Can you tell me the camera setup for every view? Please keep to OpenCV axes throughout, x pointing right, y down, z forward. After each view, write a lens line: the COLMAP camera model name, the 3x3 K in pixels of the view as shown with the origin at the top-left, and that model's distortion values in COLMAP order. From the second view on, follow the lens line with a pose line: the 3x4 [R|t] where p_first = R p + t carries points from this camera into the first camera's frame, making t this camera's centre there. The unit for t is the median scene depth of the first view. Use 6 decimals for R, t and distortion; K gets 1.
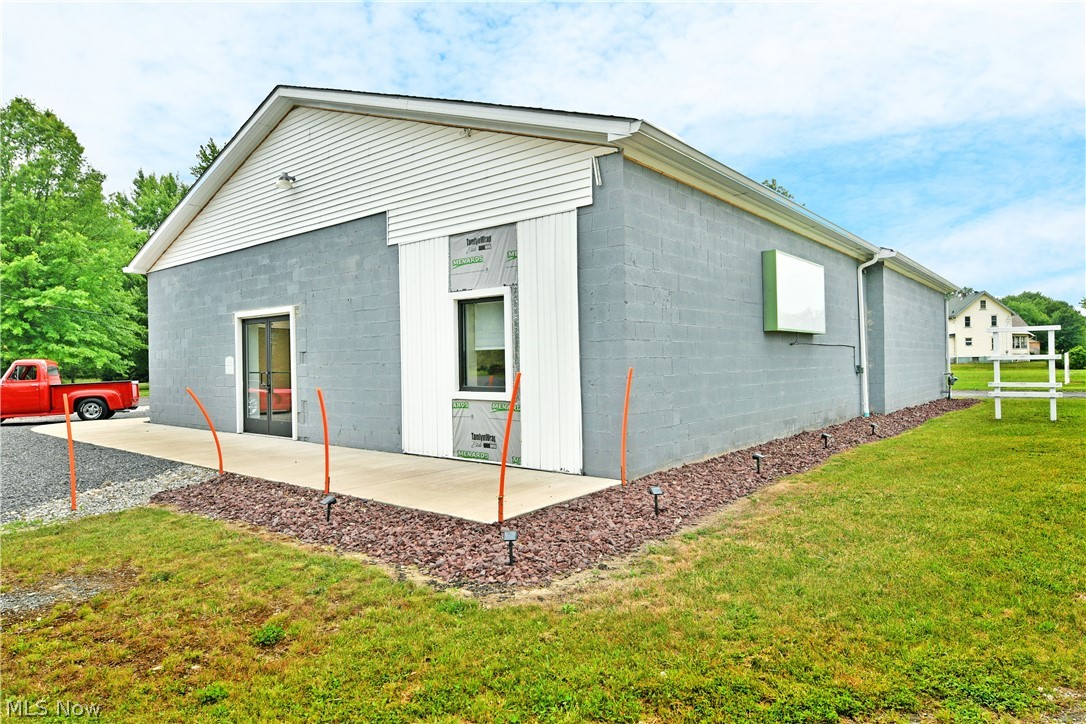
lens RADIAL K [[673.9, 0, 543.0], [0, 673.9, 362.0], [0, 0, 1]] dist [0.002502, 0.003349]
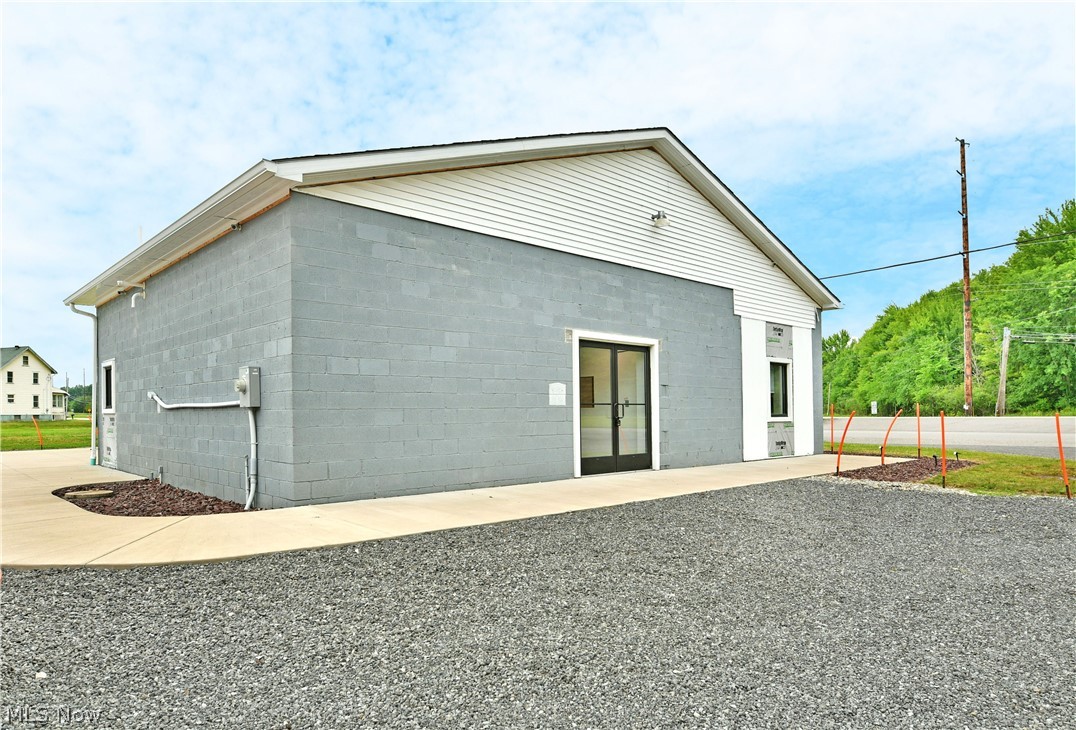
lens RADIAL K [[683.0, 0, 533.3], [0, 683.0, 393.6], [0, 0, 1]] dist [0.000576, -0.001125]
pose [[0.118874, 0.043731, 0.991946, -1.575751], [0.002802, 0.999011, -0.044379, 0.049807], [-0.992905, 0.008055, 0.118634, 1.172658]]
